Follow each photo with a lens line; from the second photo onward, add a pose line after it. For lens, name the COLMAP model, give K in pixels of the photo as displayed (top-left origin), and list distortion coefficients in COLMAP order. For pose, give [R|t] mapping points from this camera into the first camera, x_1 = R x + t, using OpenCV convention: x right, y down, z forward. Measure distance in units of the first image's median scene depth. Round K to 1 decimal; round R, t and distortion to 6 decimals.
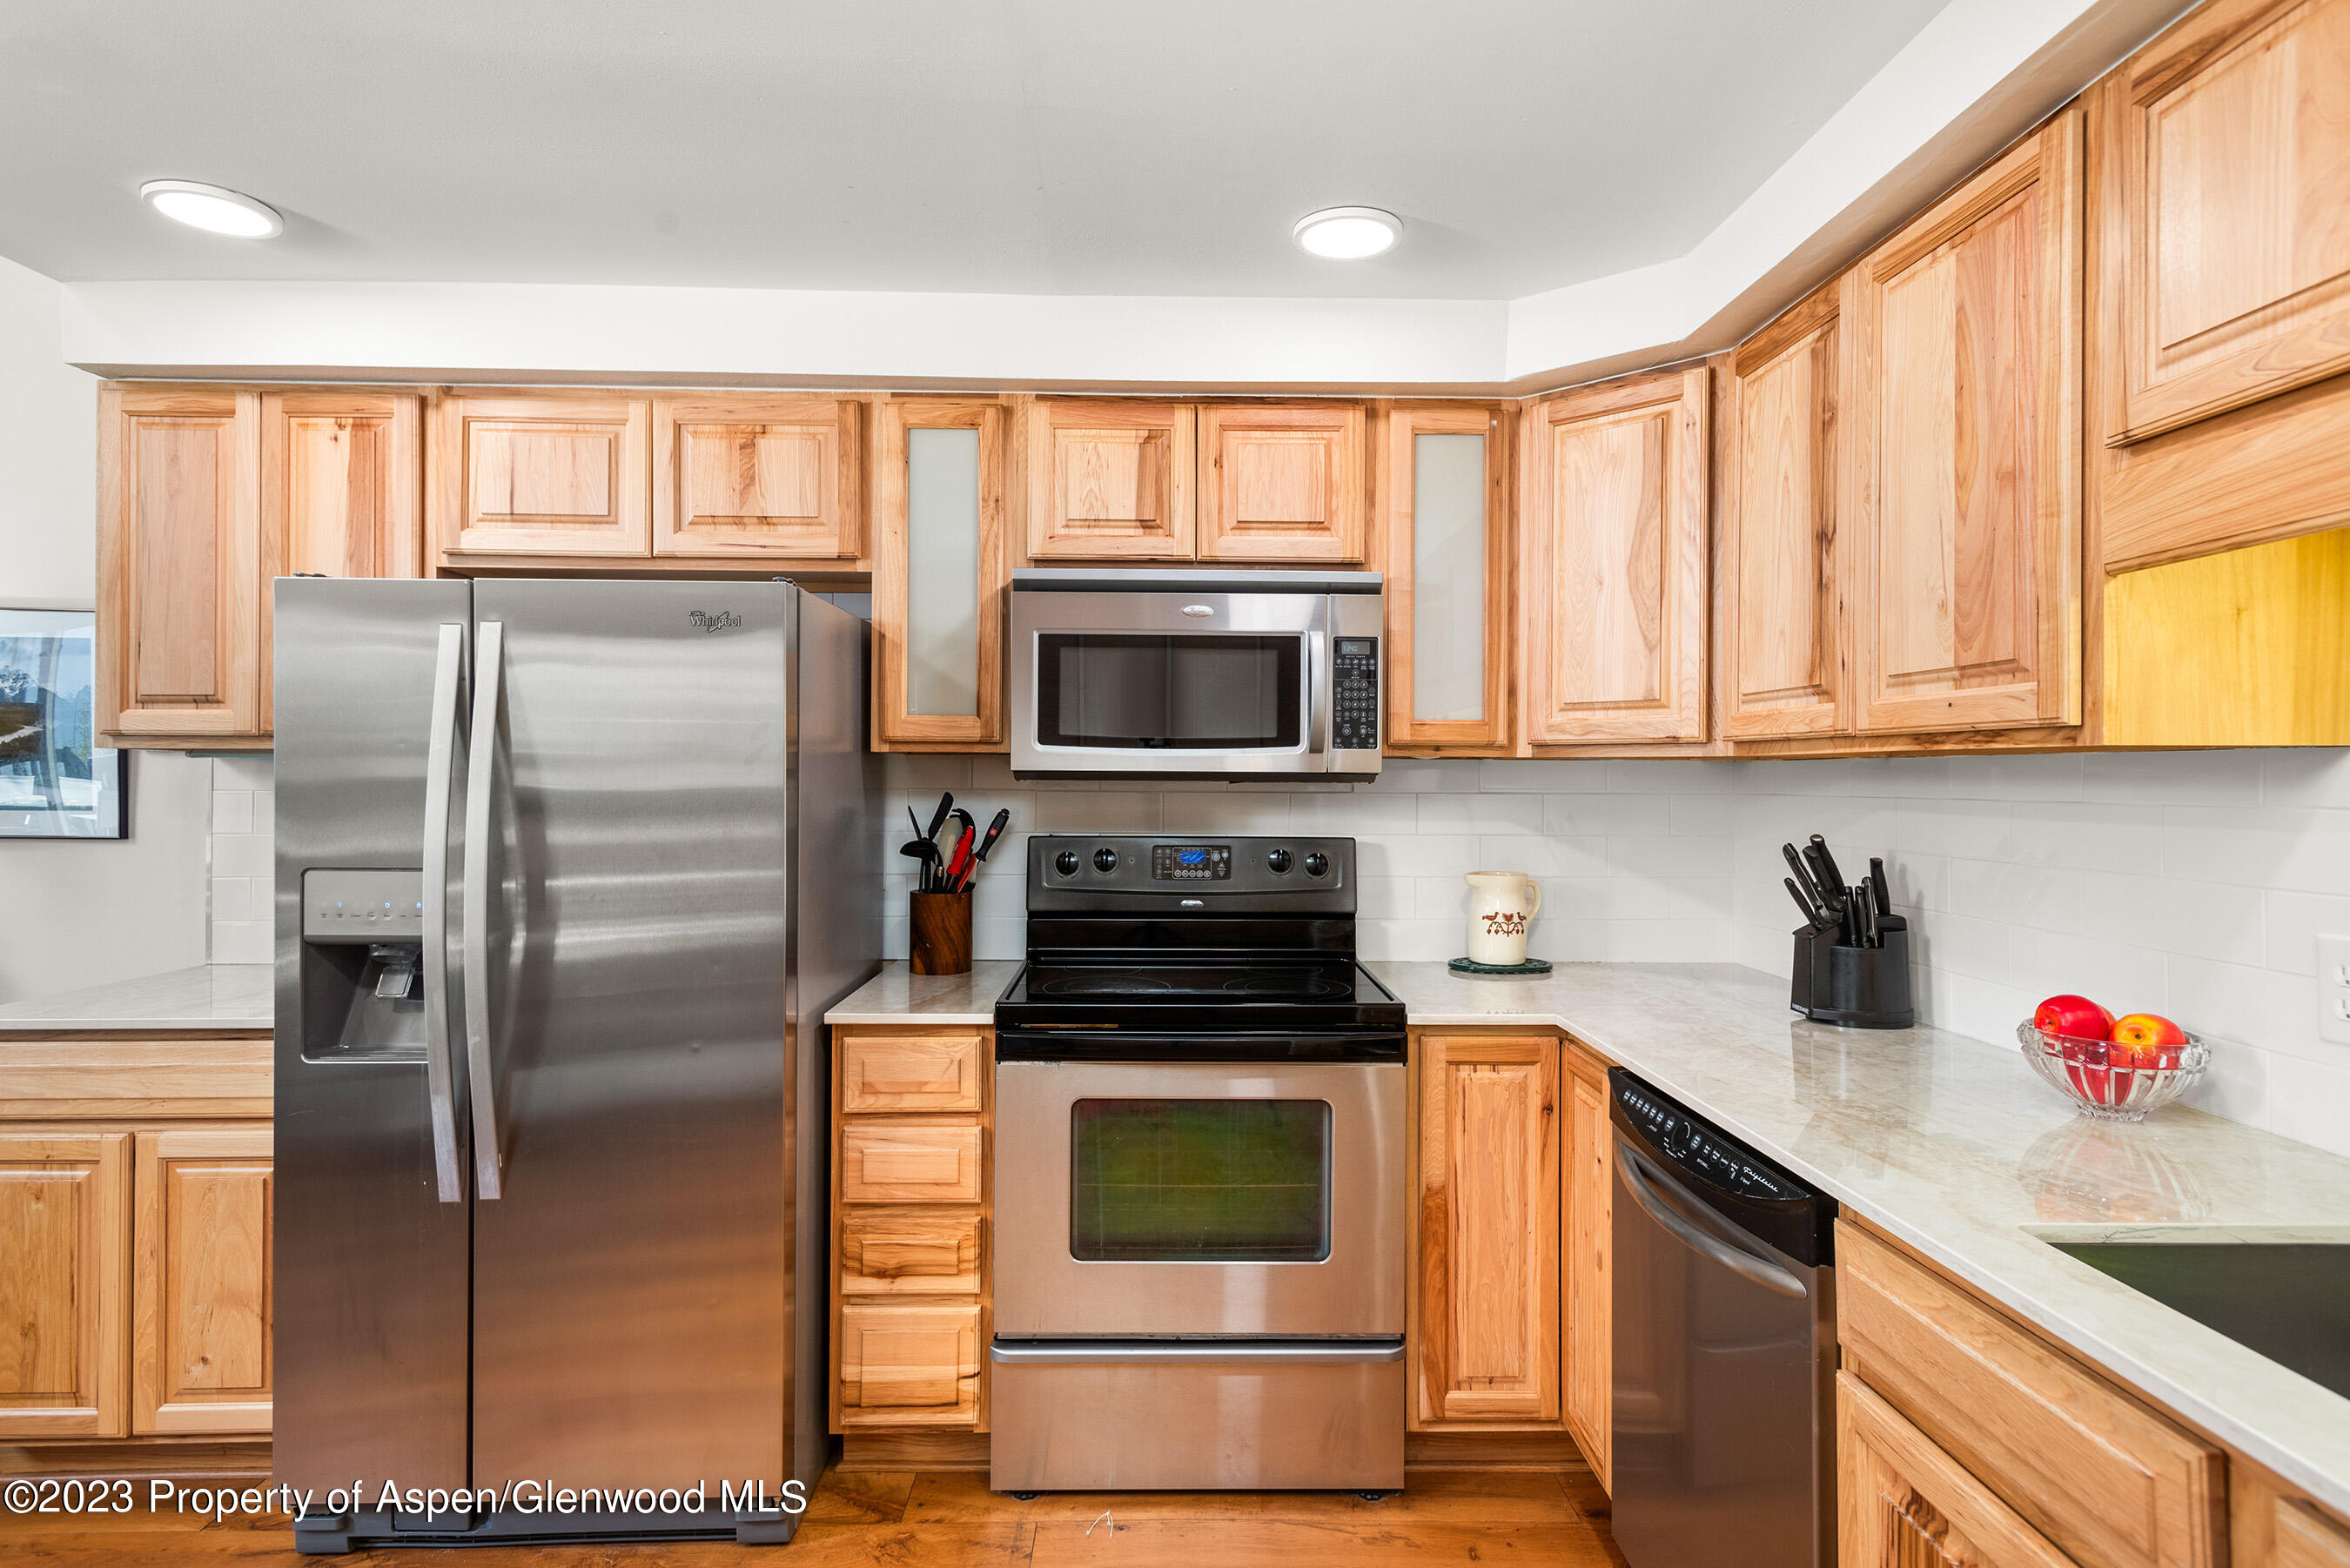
lens RADIAL K [[1233.7, 0, 1132.4], [0, 1233.7, 760.5], [0, 0, 1]] dist [0.016610, -0.007605]
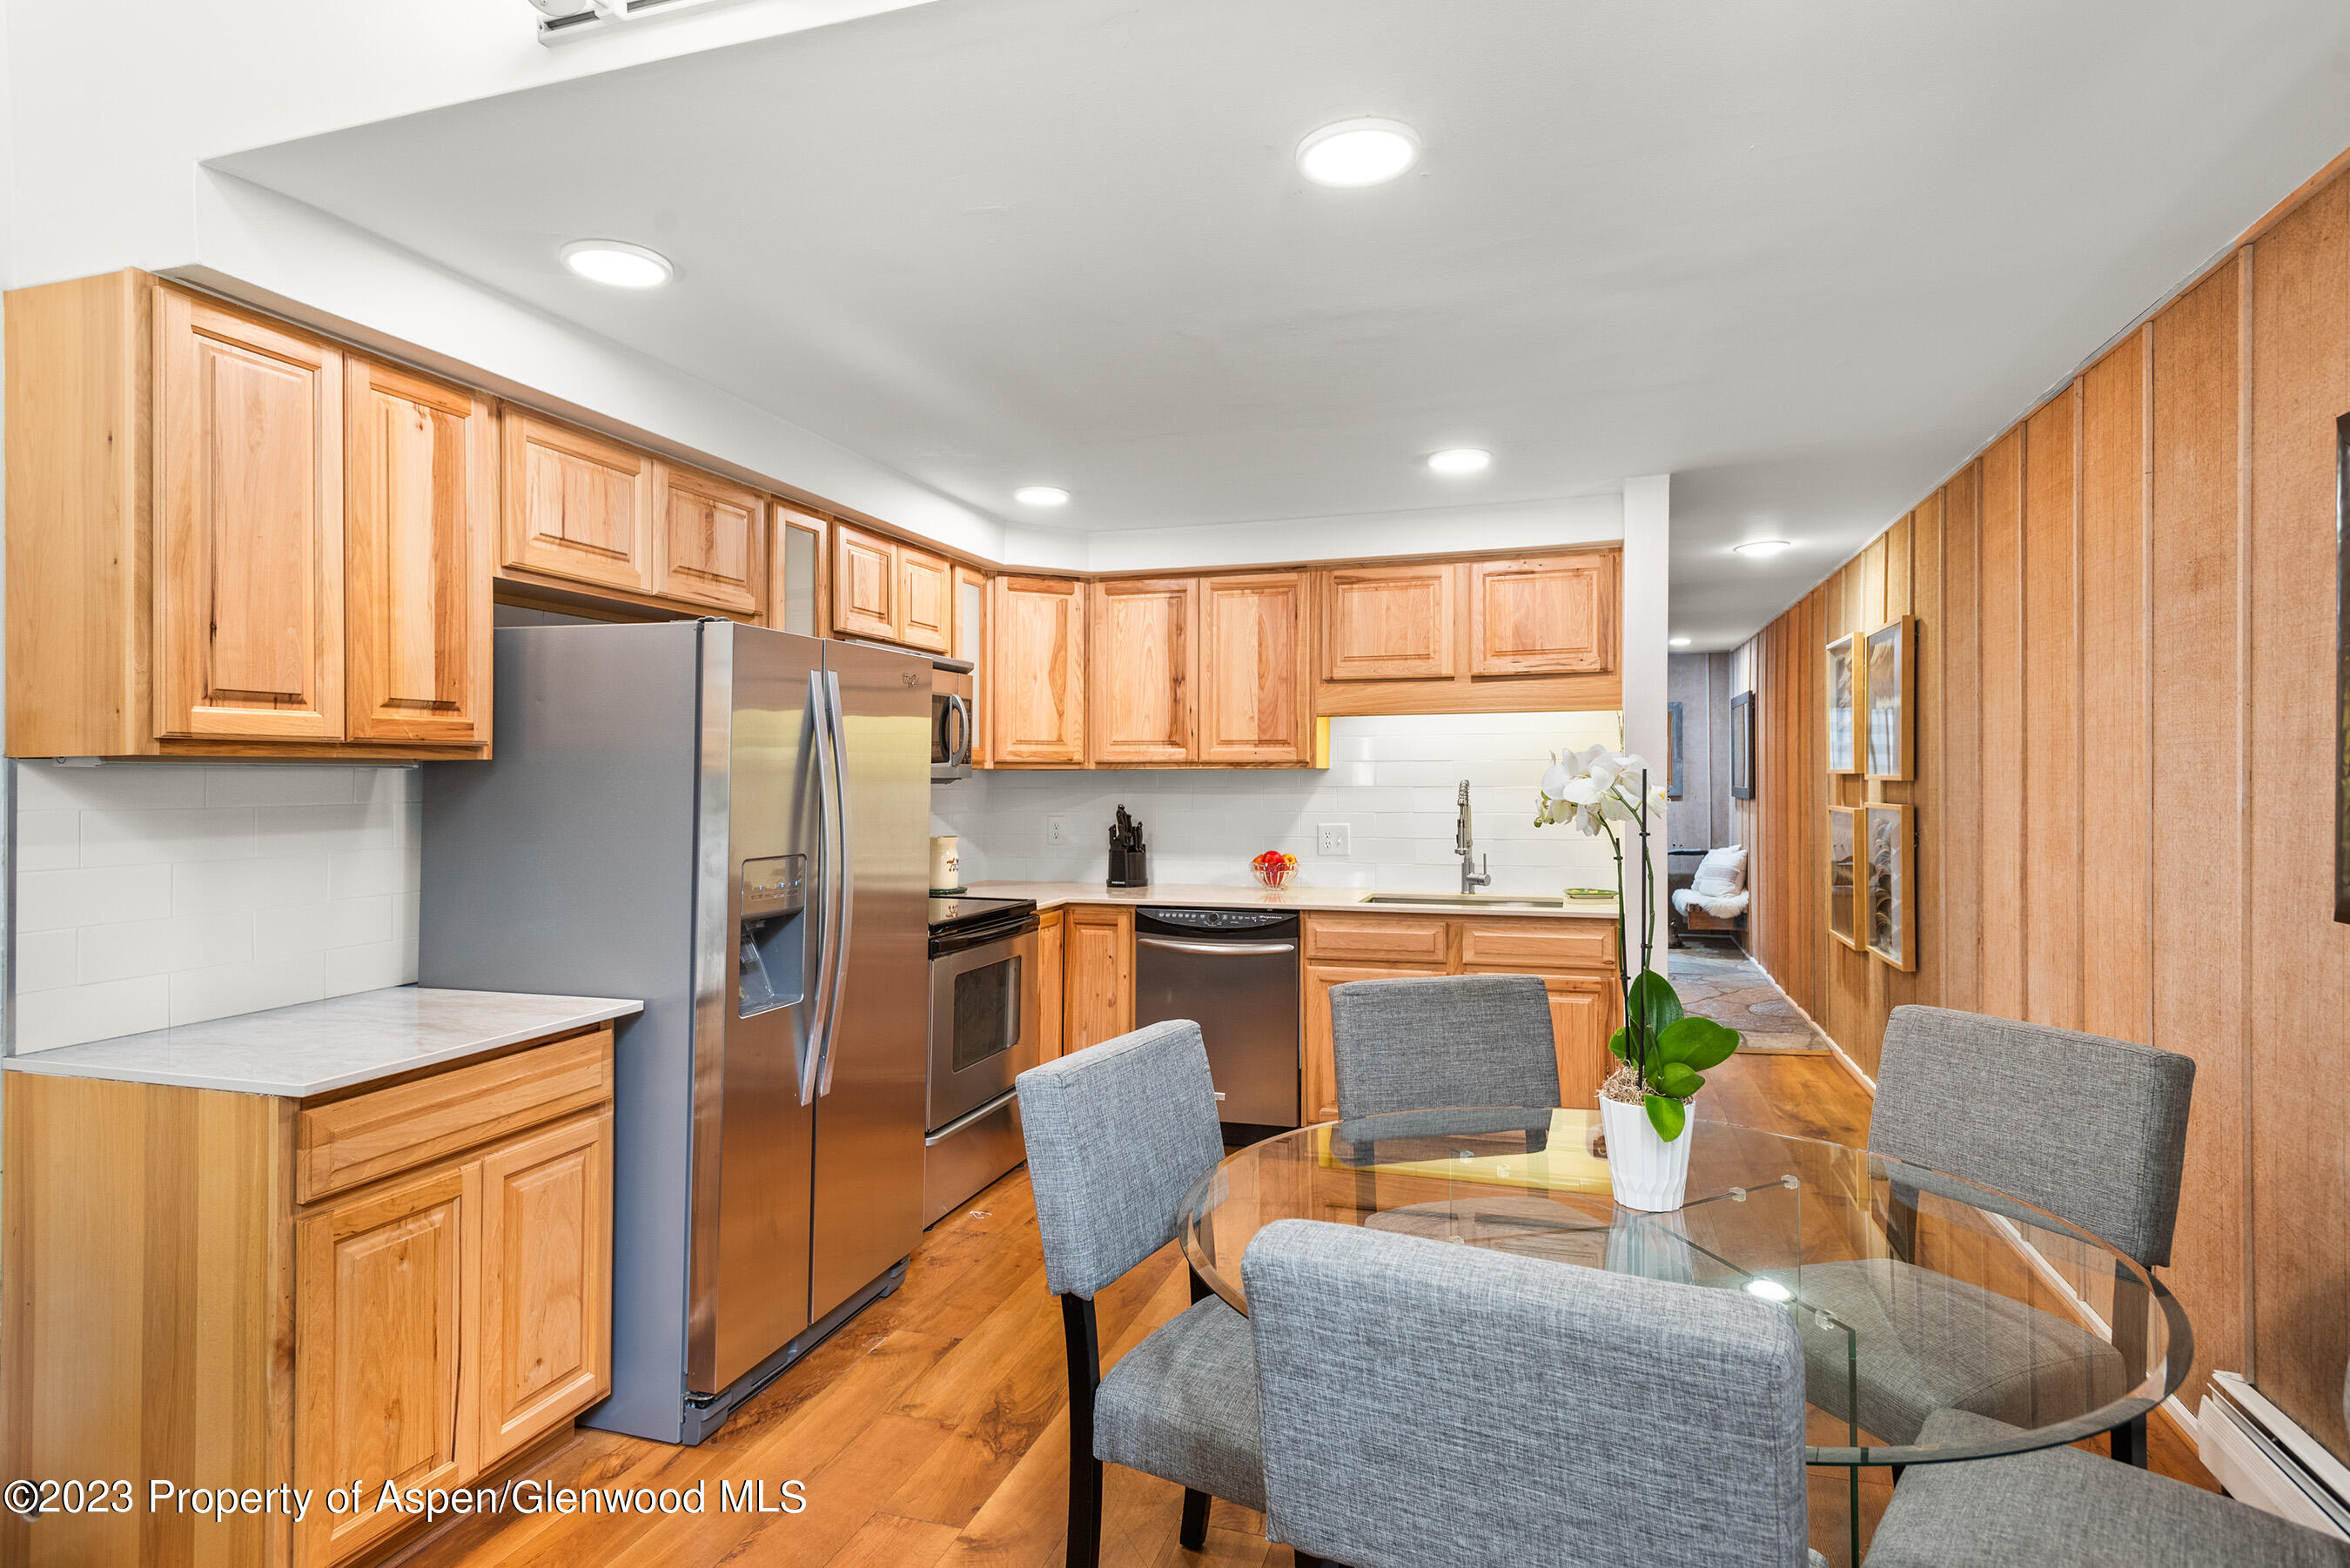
lens RADIAL K [[1264.8, 0, 1177.1], [0, 1264.8, 758.5], [0, 0, 1]] dist [0.028456, -0.010512]
pose [[0.317639, 0.006736, 0.948188, -1.443537], [-0.013002, 0.999912, -0.002747, -0.014929], [-0.948123, -0.011456, 0.317698, 0.159684]]
